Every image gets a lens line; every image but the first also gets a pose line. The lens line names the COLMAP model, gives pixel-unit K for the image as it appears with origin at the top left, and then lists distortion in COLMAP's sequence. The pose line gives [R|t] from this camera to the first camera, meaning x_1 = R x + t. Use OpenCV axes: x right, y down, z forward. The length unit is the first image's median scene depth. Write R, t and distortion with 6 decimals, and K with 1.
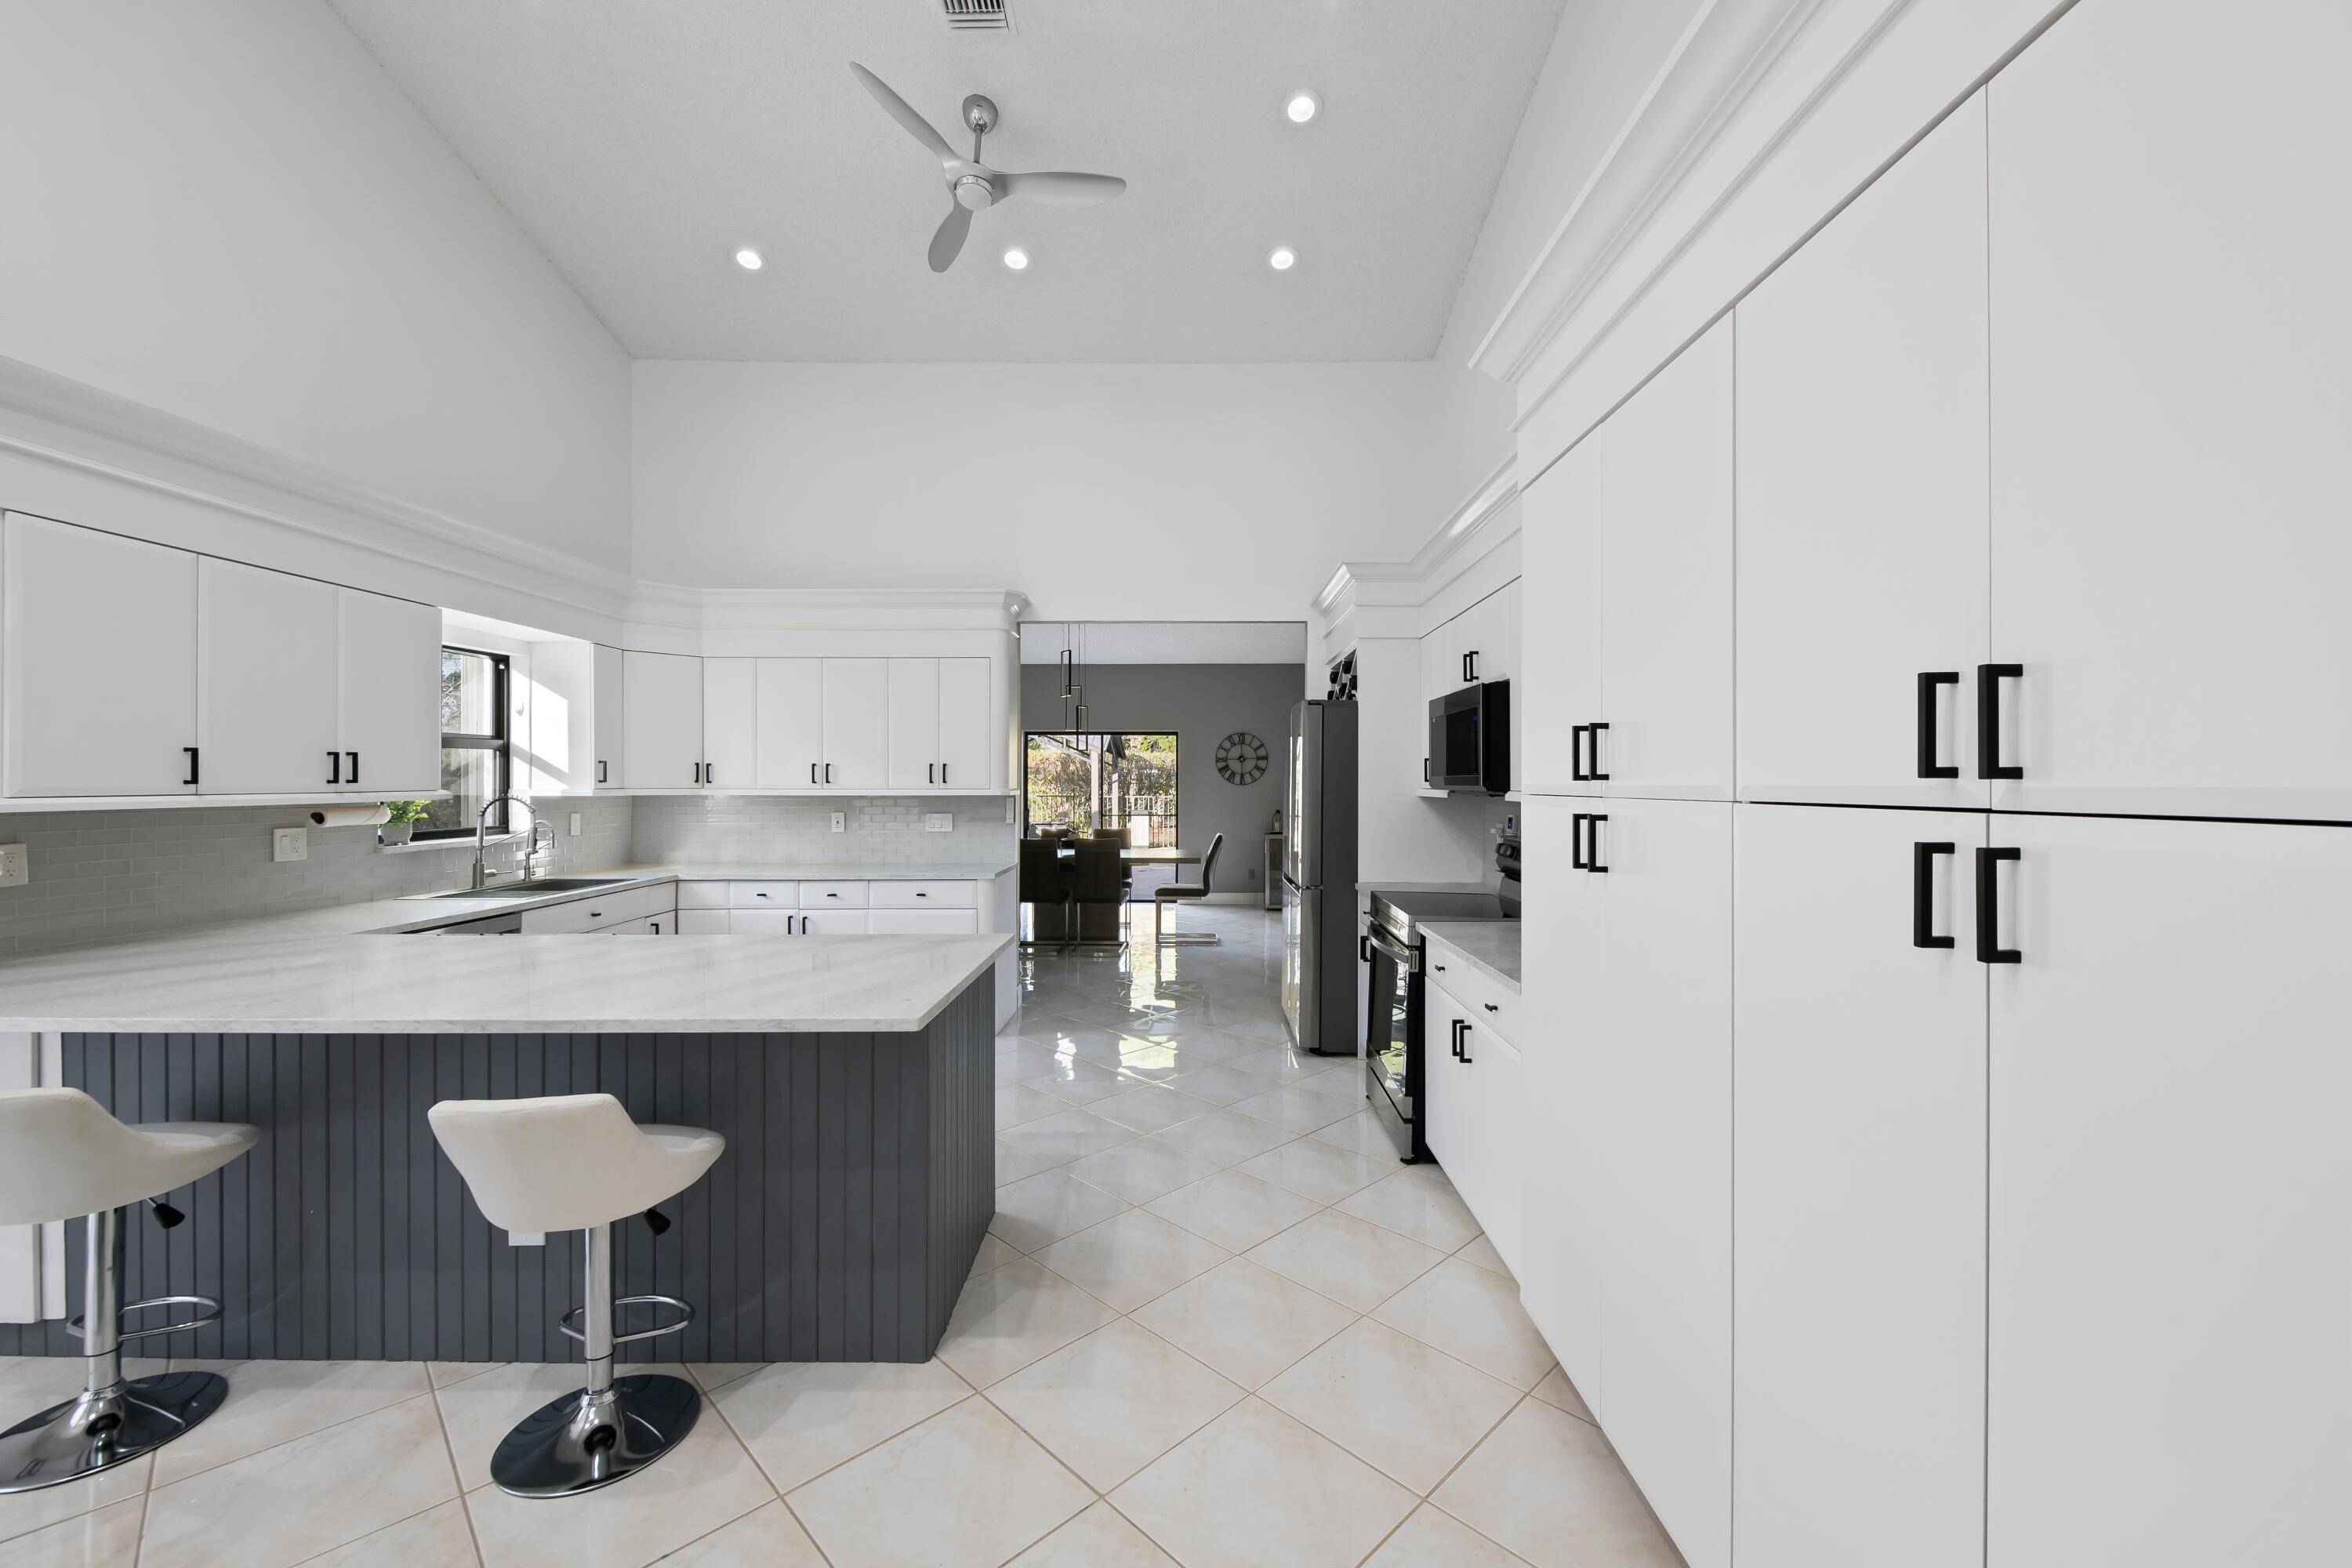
lens RADIAL K [[929.6, 0, 1188.5], [0, 929.6, 779.7], [0, 0, 1]] dist [0.001609, -0.001889]
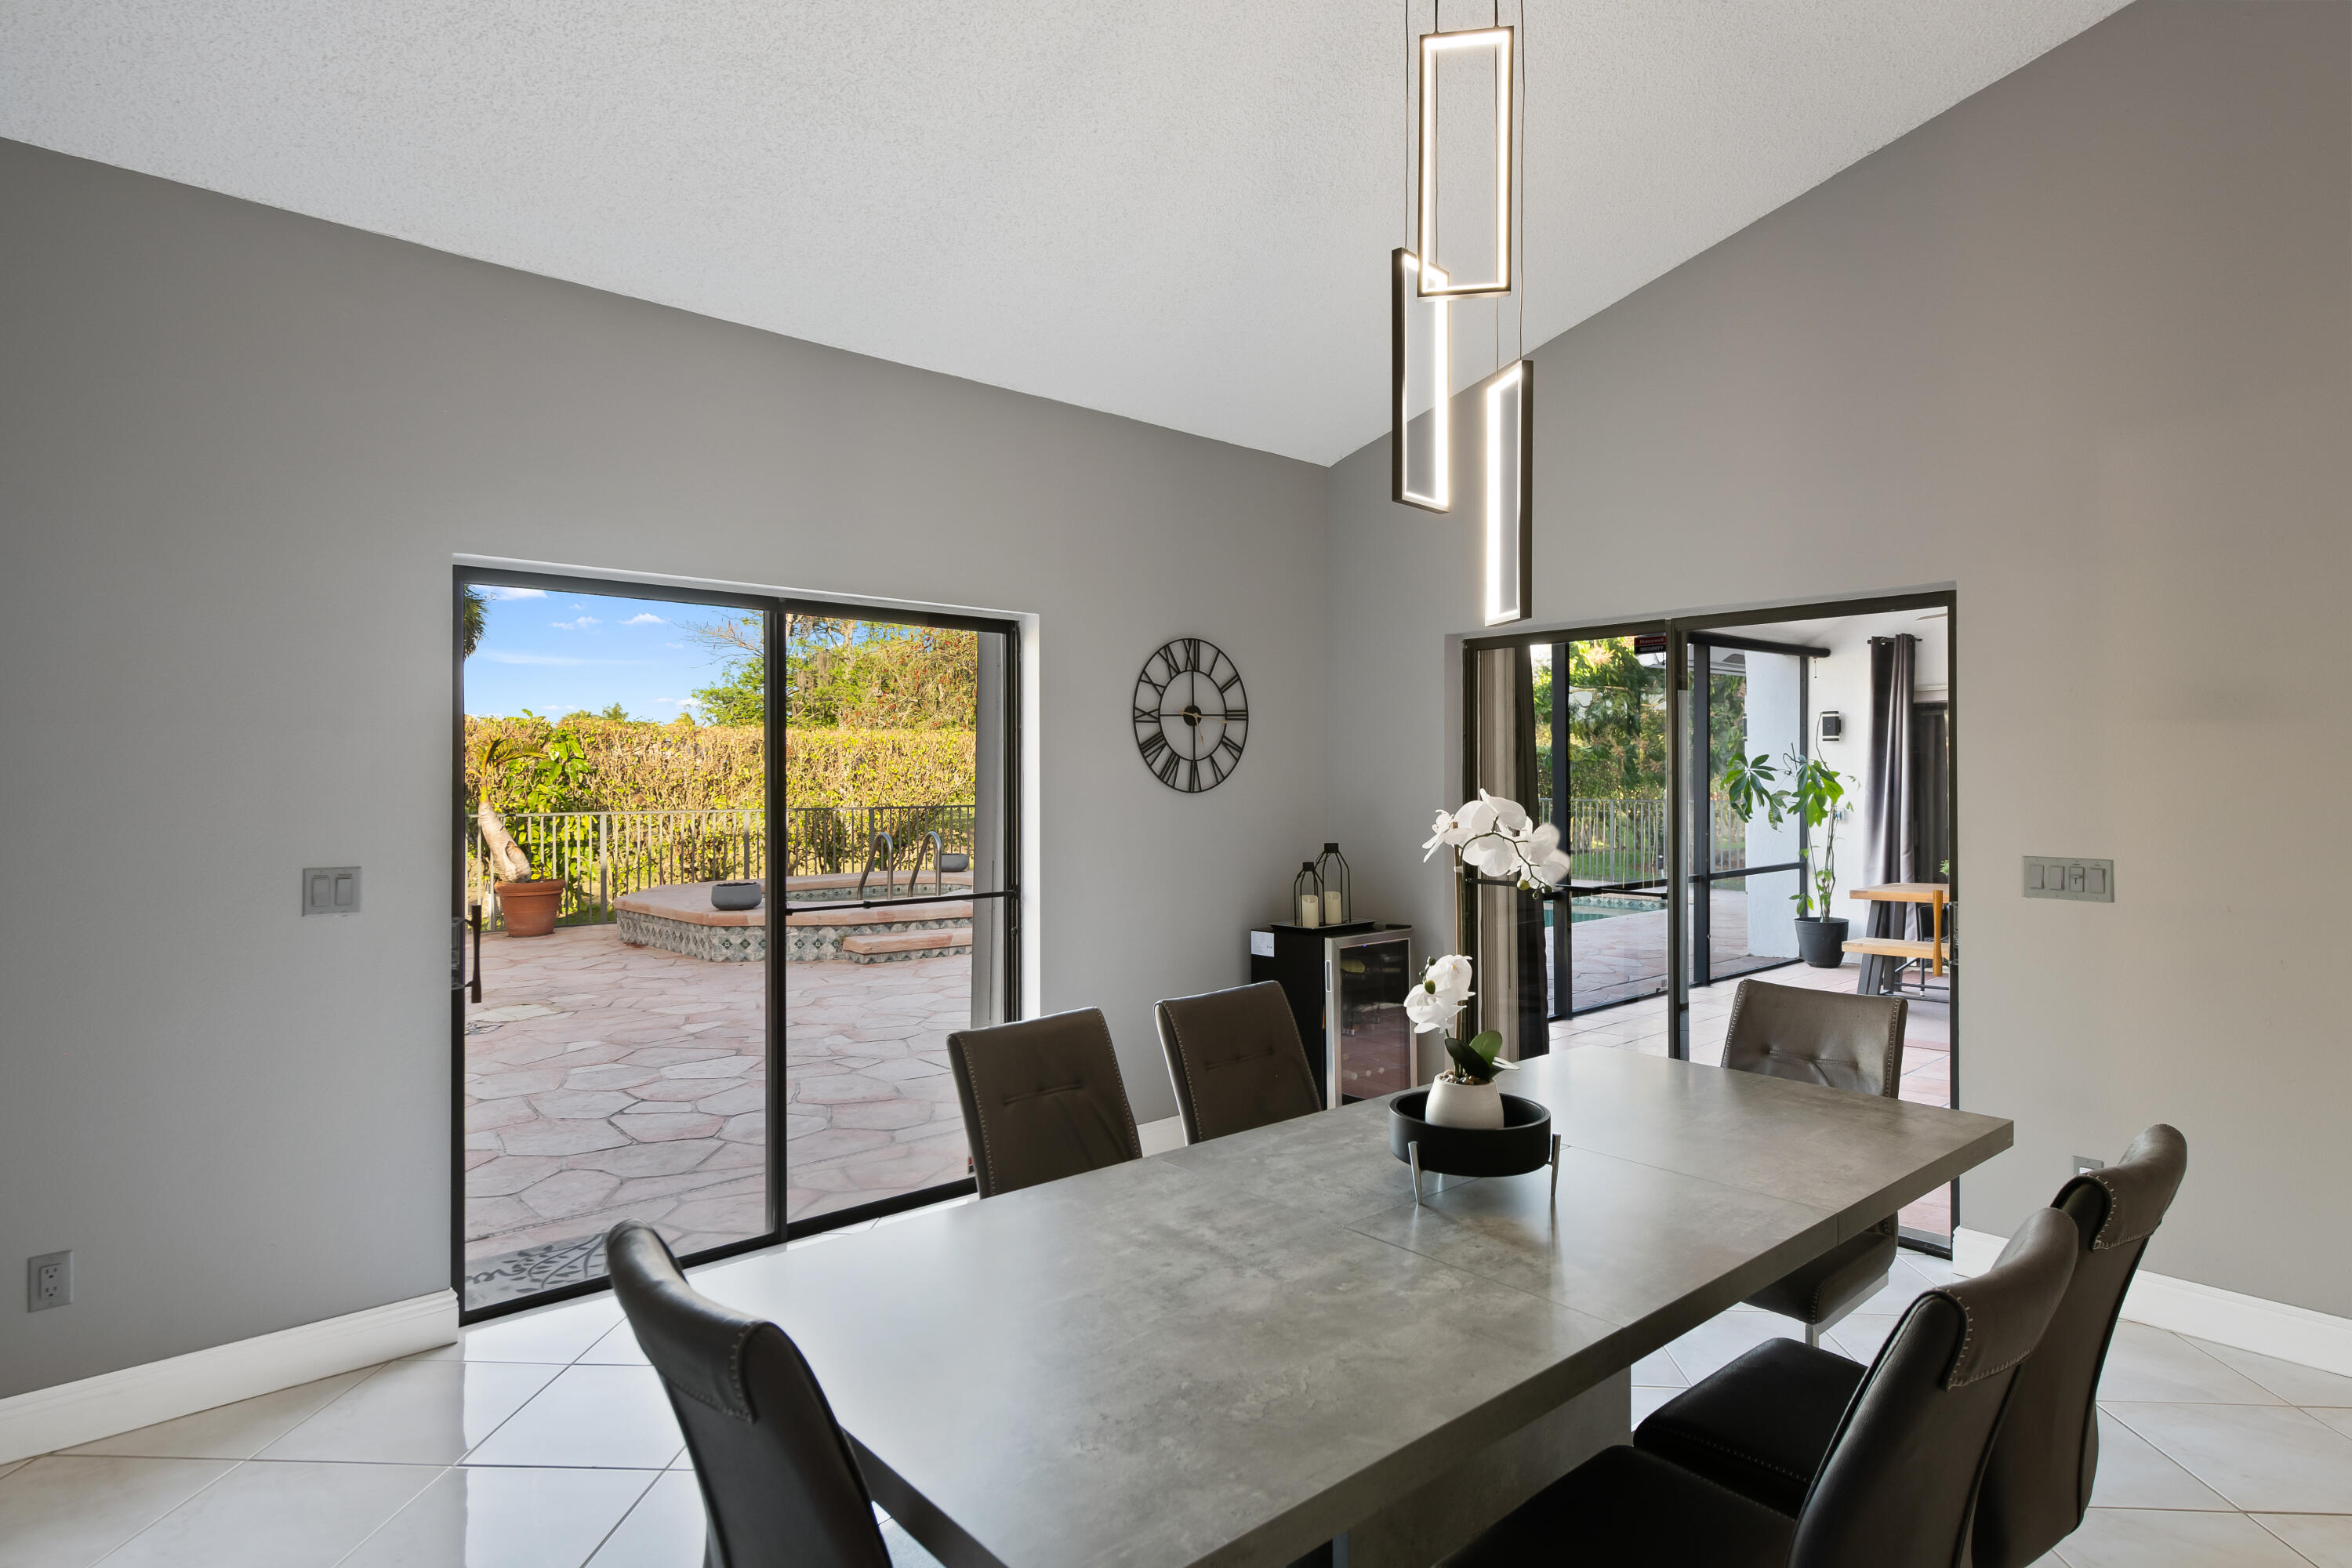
lens RADIAL K [[1242.3, 0, 1167.9], [0, 1242.3, 780.2], [0, 0, 1]] dist [0.005281, 0.000279]
pose [[0.750282, -0.005441, 0.661095, -0.536775], [0.002903, 0.999984, 0.004935, -0.002065], [-0.661111, -0.001784, 0.750286, 1.427577]]
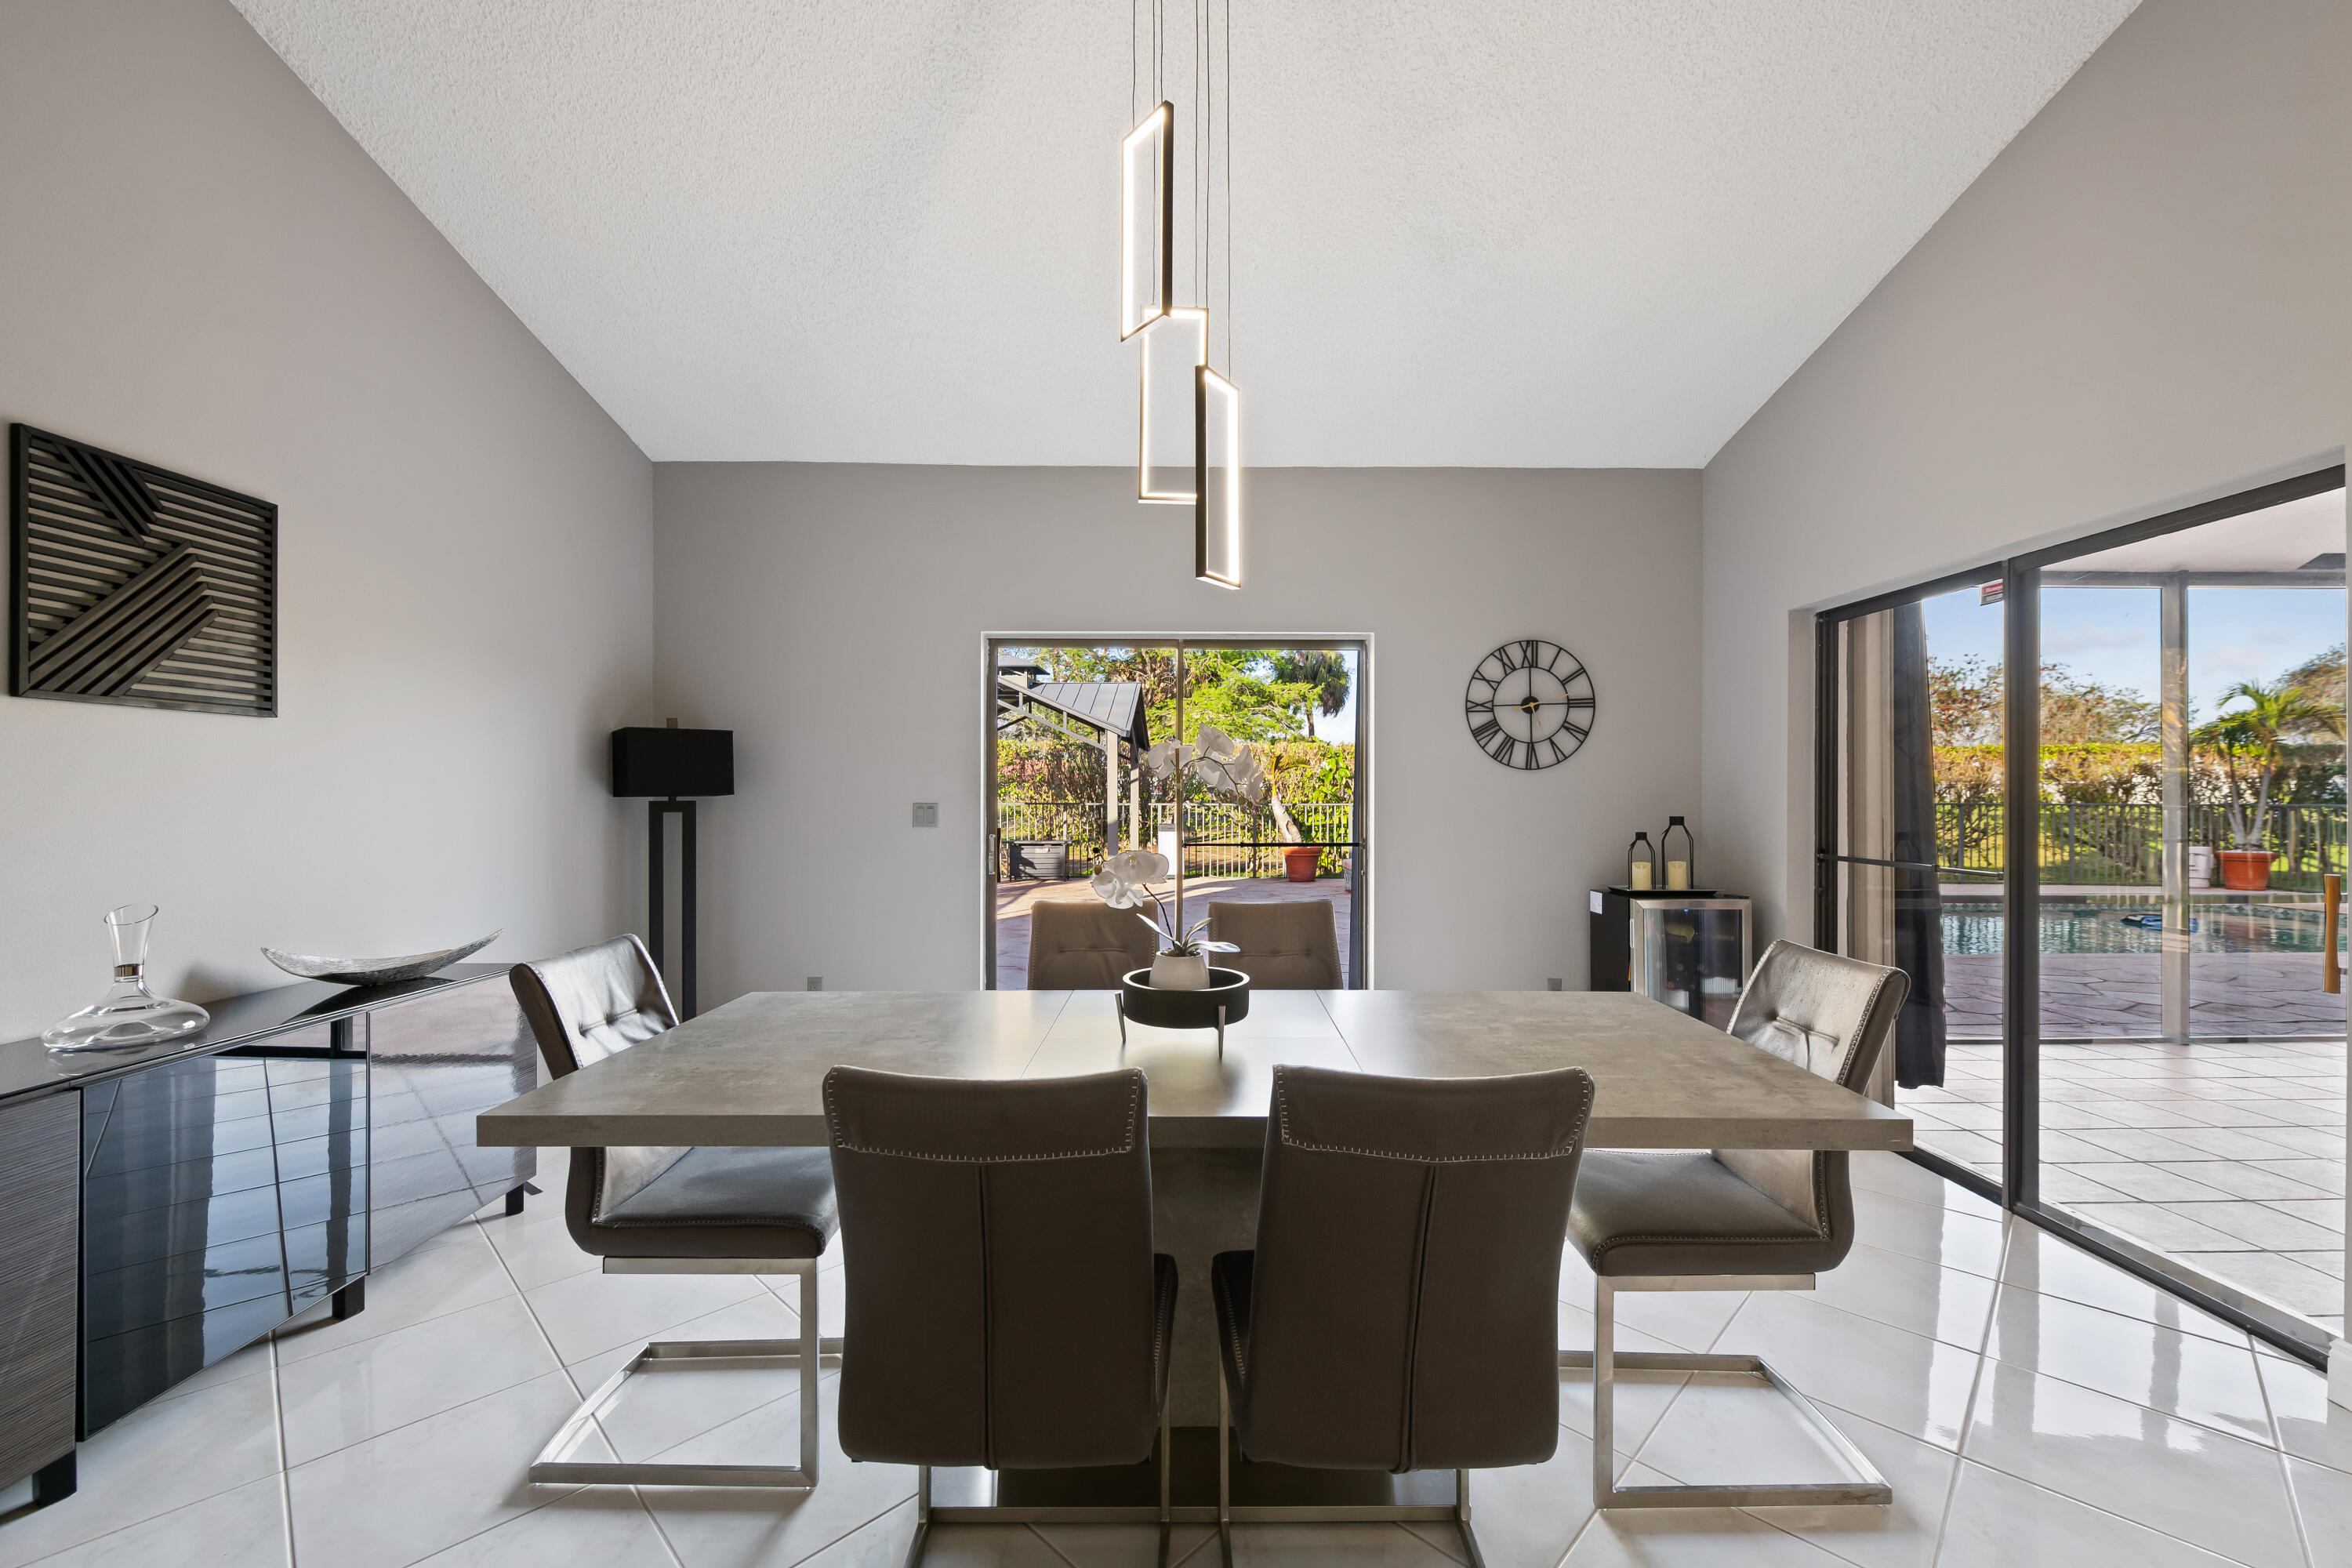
lens RADIAL K [[929.6, 0, 1171.0], [0, 929.6, 799.0], [0, 0, 1]] dist [0.001609, -0.001889]
pose [[0.999995, -0.002026, 0.002344, -0.213969], [0.001999, 0.999931, 0.011540, 0.029013], [-0.002368, -0.011535, 0.999931, 1.279834]]
